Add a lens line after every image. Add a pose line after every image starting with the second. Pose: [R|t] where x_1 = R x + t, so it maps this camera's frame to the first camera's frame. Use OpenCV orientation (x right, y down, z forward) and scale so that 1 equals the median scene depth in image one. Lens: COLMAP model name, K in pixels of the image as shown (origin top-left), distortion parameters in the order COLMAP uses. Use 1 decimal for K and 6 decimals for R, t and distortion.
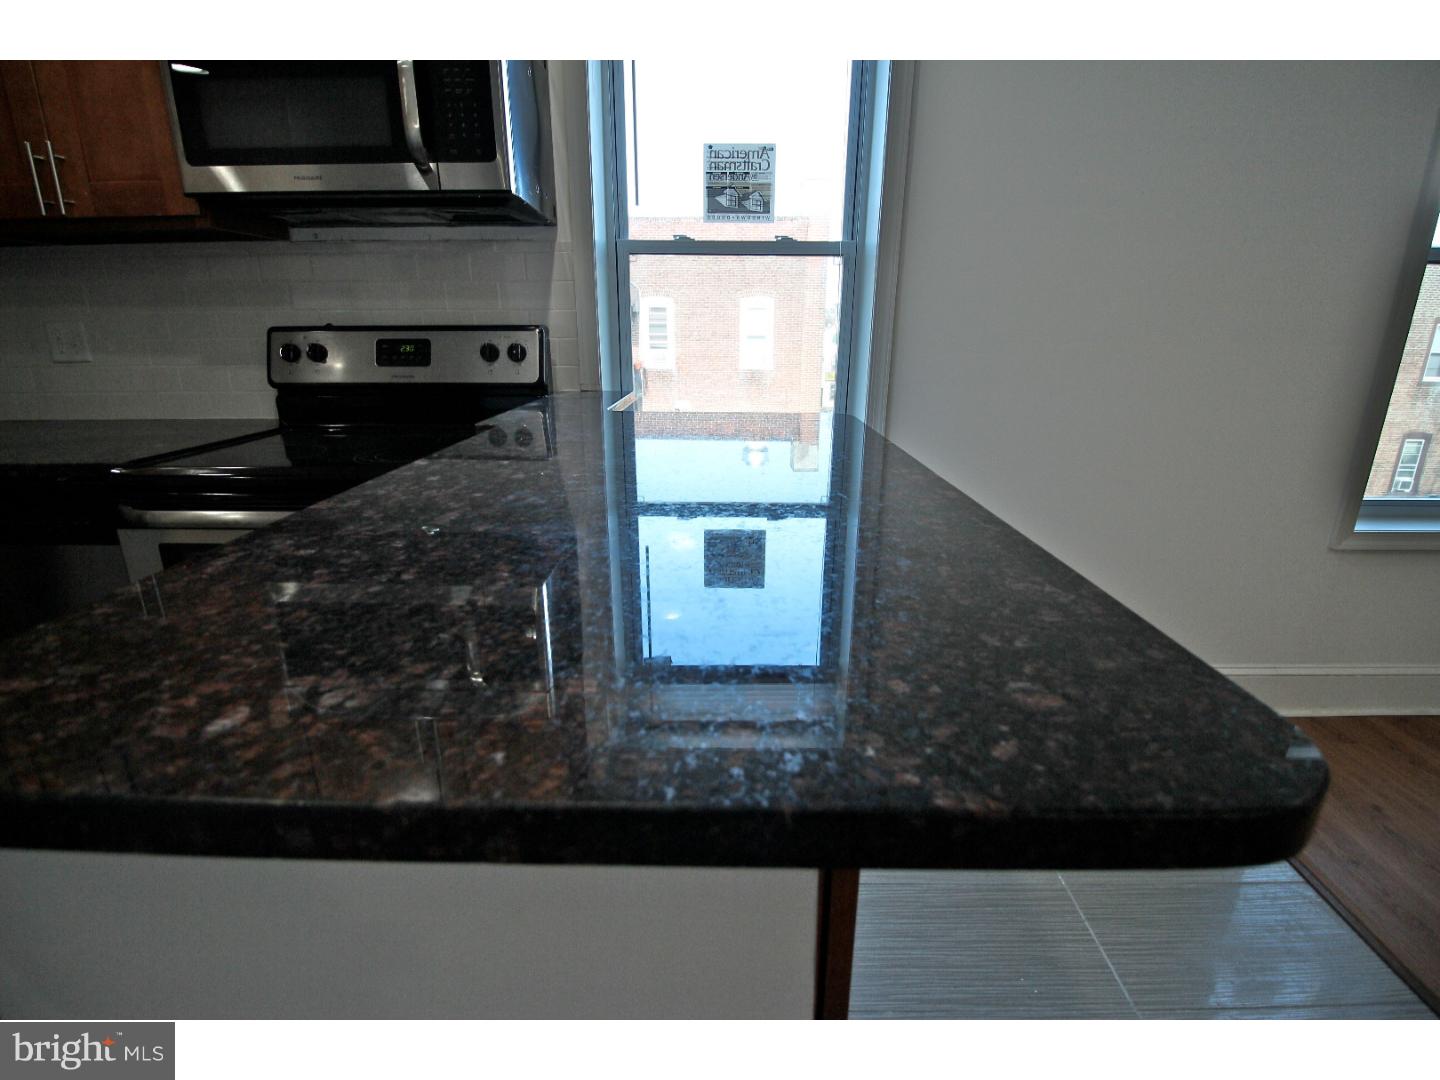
lens RADIAL K [[669.3, 0, 721.3], [0, 669.3, 535.3], [0, 0, 1]] dist [0.002615, -0.013502]
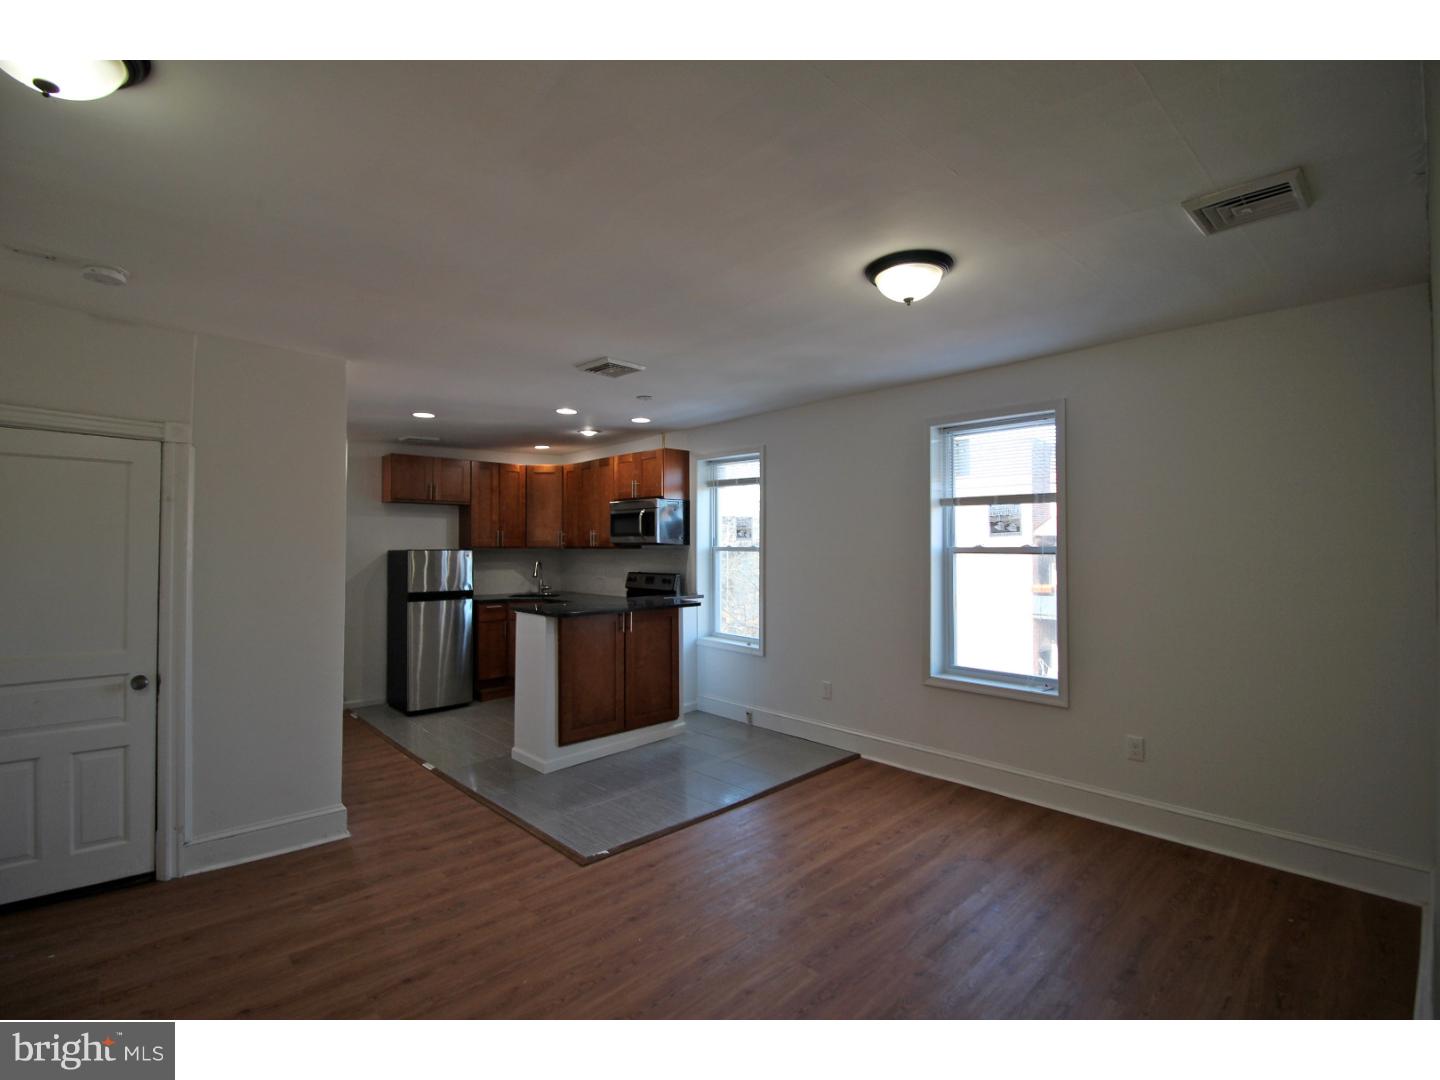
lens RADIAL K [[669.3, 0, 721.3], [0, 669.3, 535.3], [0, 0, 1]] dist [0.002615, -0.013502]
pose [[0.684856, -0.011639, -0.728585, 2.240812], [-0.227289, 0.946575, -0.228769, 0.207929], [0.692323, 0.322273, 0.645623, -1.016923]]
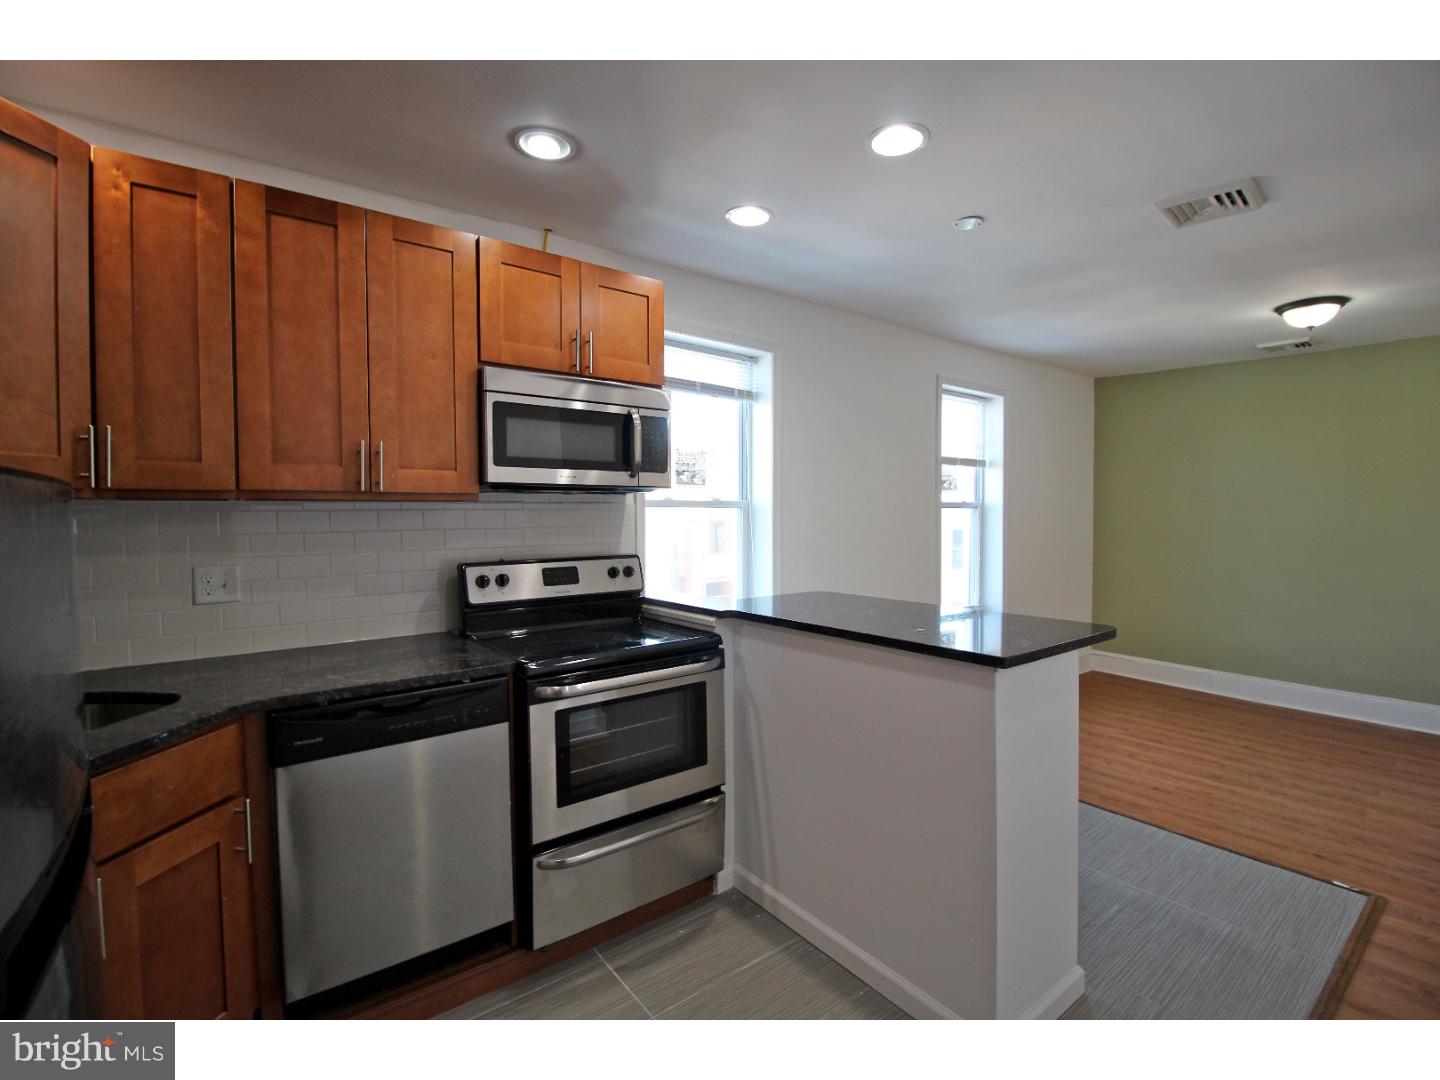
lens RADIAL K [[669.3, 0, 721.3], [0, 669.3, 535.3], [0, 0, 1]] dist [0.002615, -0.013502]
pose [[0.785255, -0.023841, 0.618713, -1.046066], [0.197436, 0.956737, -0.213715, 0.022270], [-0.586850, 0.289977, 0.755990, -0.318672]]
